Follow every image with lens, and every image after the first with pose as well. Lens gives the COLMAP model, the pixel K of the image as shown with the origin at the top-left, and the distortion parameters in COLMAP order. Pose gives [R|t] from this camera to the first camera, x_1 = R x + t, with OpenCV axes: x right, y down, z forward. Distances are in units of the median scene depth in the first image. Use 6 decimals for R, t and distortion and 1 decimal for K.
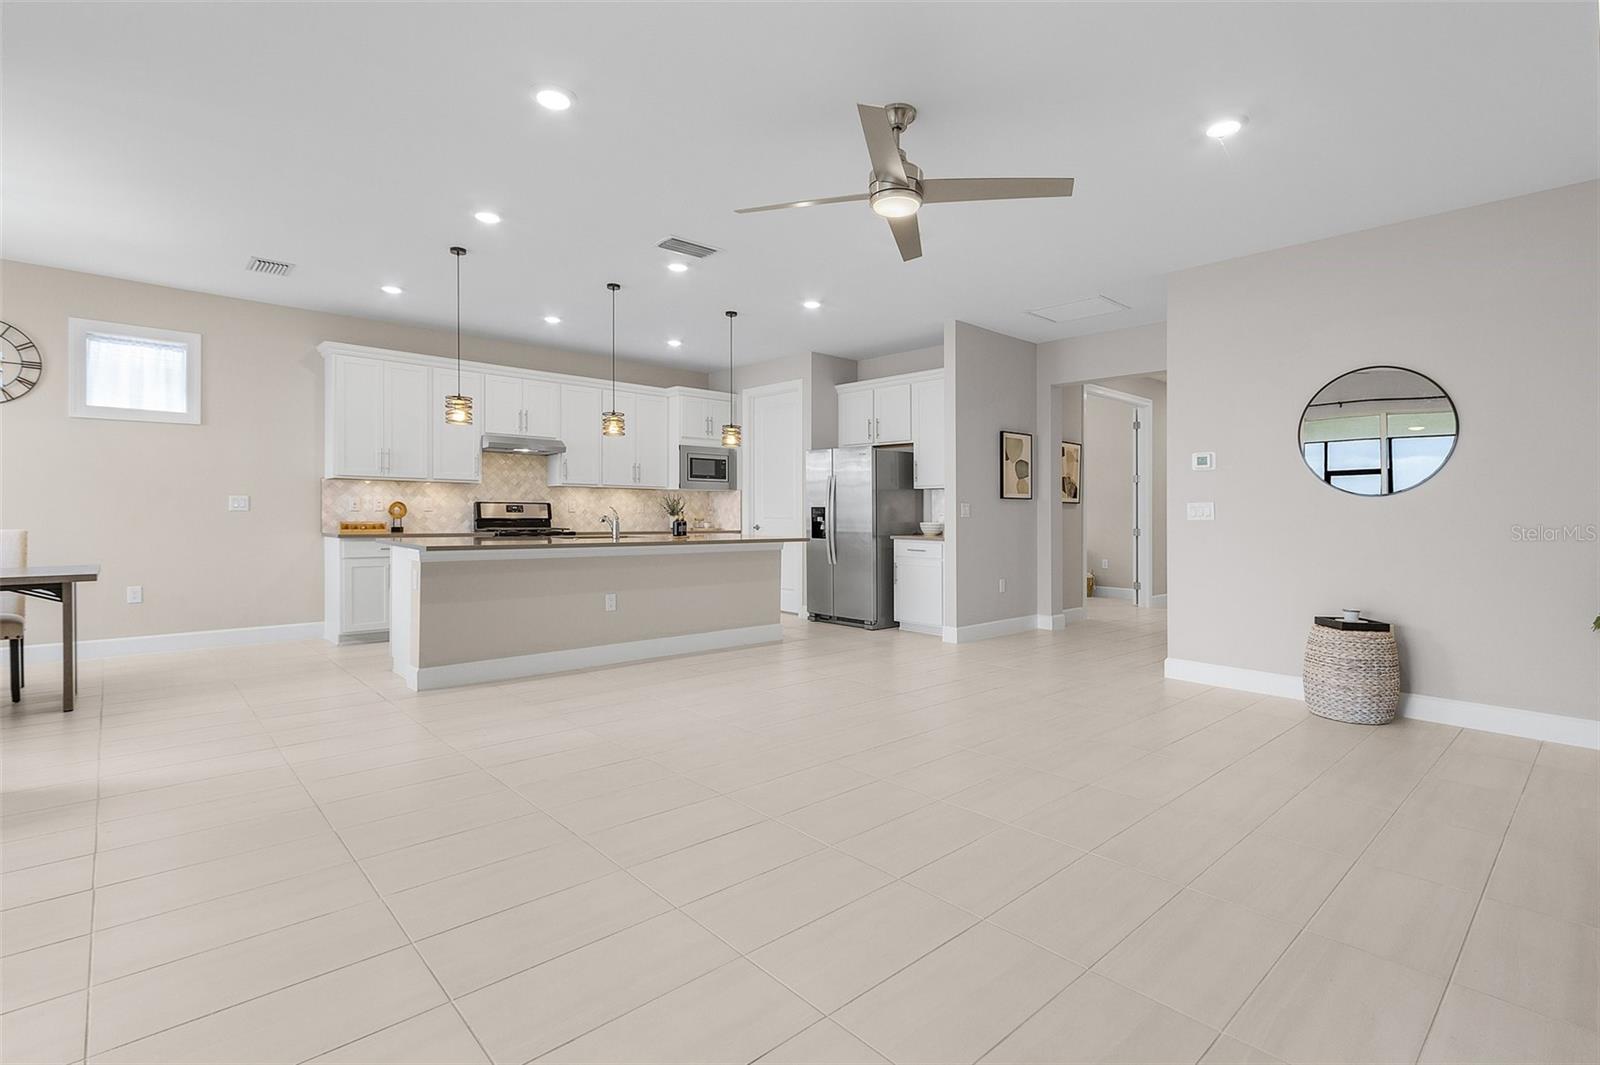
lens RADIAL K [[748.9, 0, 793.9], [0, 748.9, 507.1], [0, 0, 1]] dist [-0.000059, -0.000010]
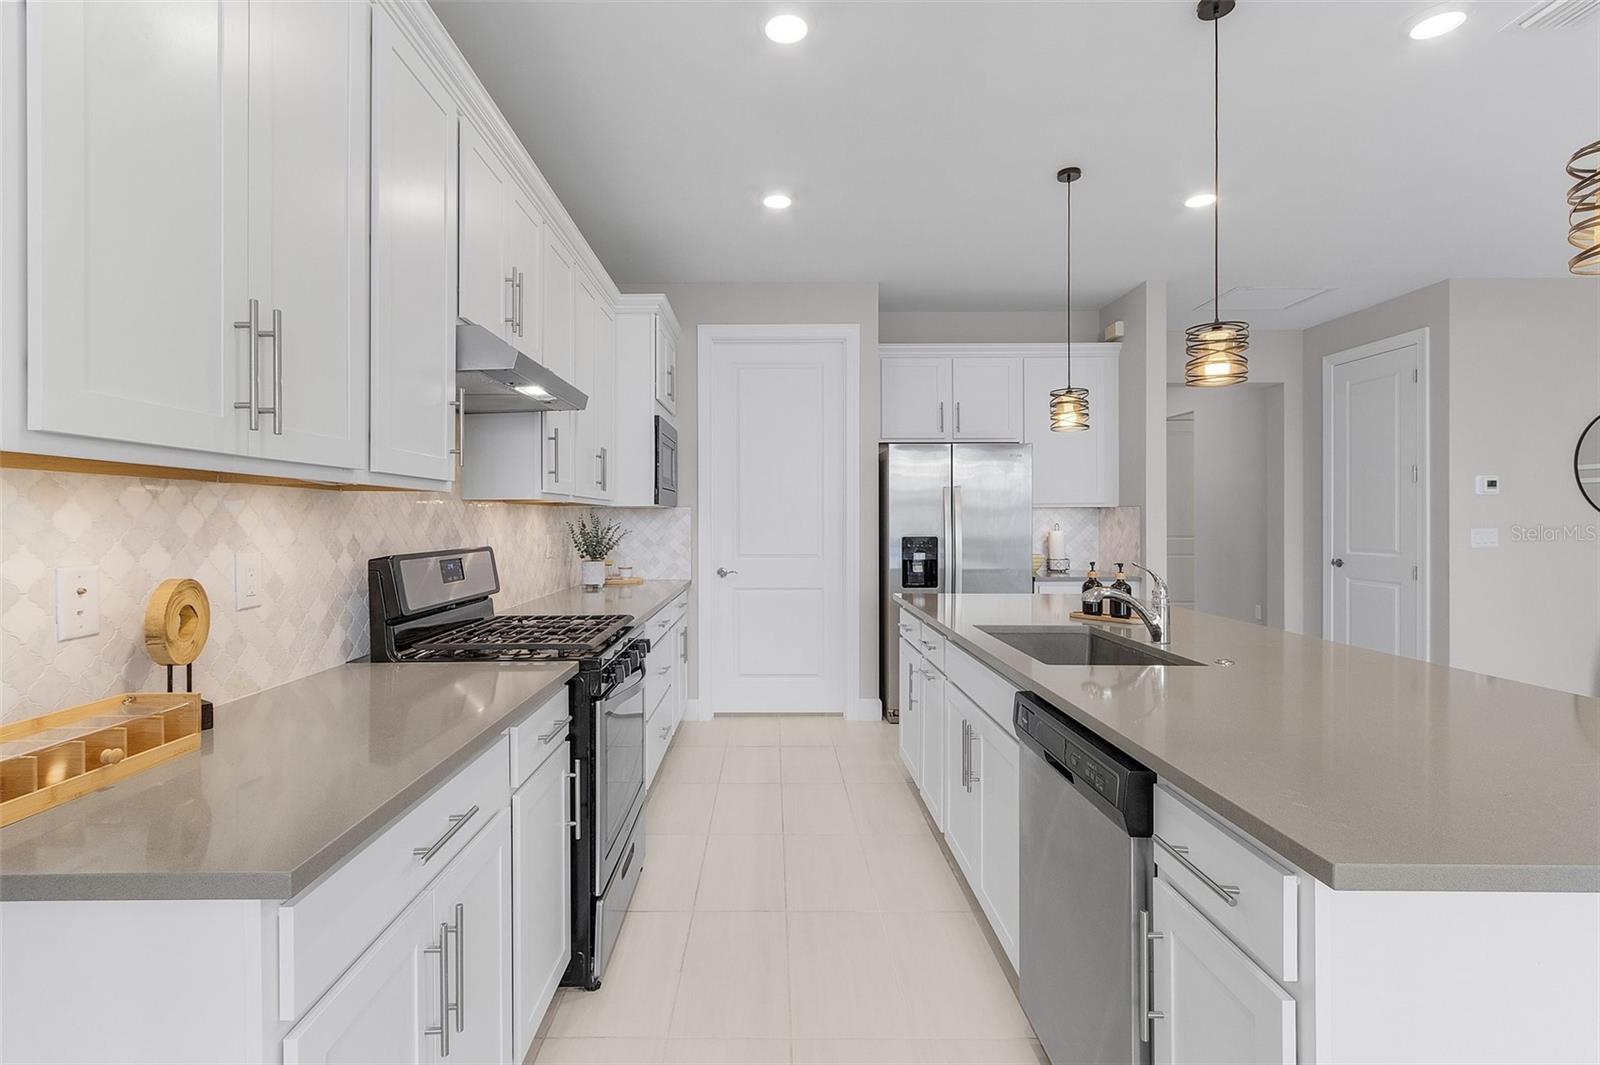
lens RADIAL K [[759.8, 0, 764.7], [0, 759.8, 514.5], [0, 0, 1]] dist [0.001239, 0.000060]
pose [[0.683642, -0.007778, 0.729776, -0.533807], [0.005962, 0.999969, 0.005074, -0.023370], [-0.729793, 0.000882, 0.683667, 0.695334]]
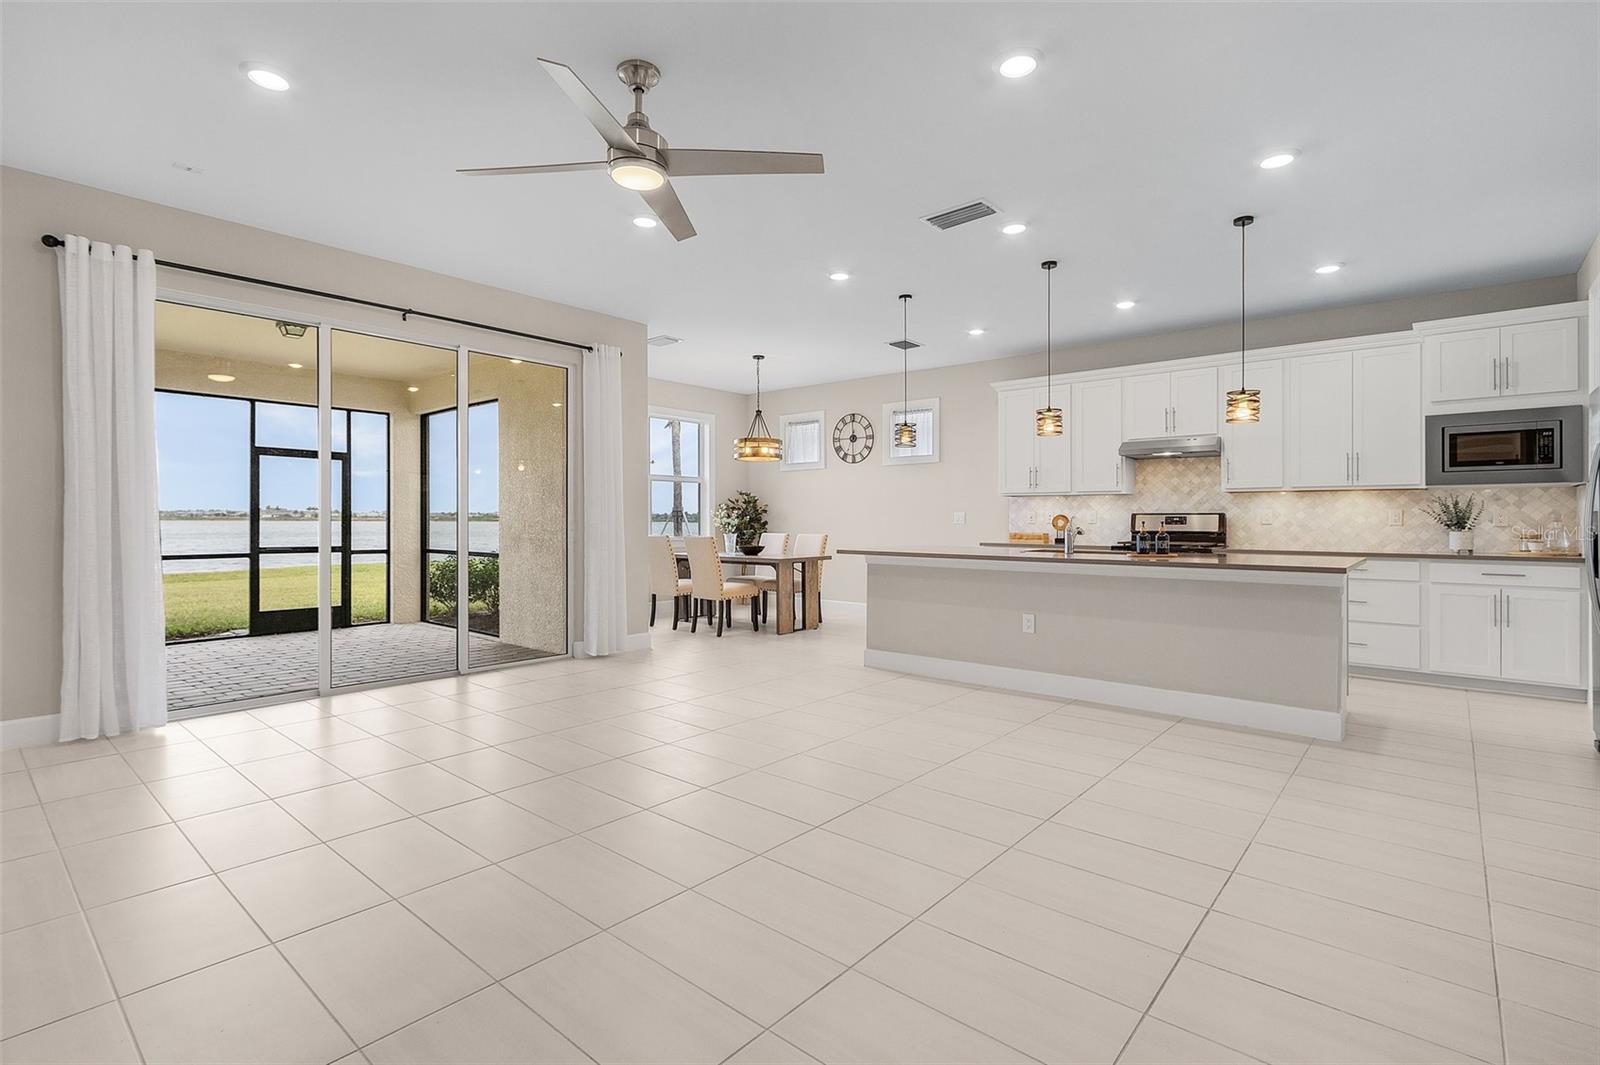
lens RADIAL K [[748.0, 0, 802.5], [0, 748.0, 527.9], [0, 0, 1]] dist [0.002513, 0.000238]
pose [[0.125521, 0.000205, -0.992091, 0.455426], [0.004398, 0.999990, 0.000763, 0.008501], [0.992081, -0.004459, 0.125519, 0.466217]]
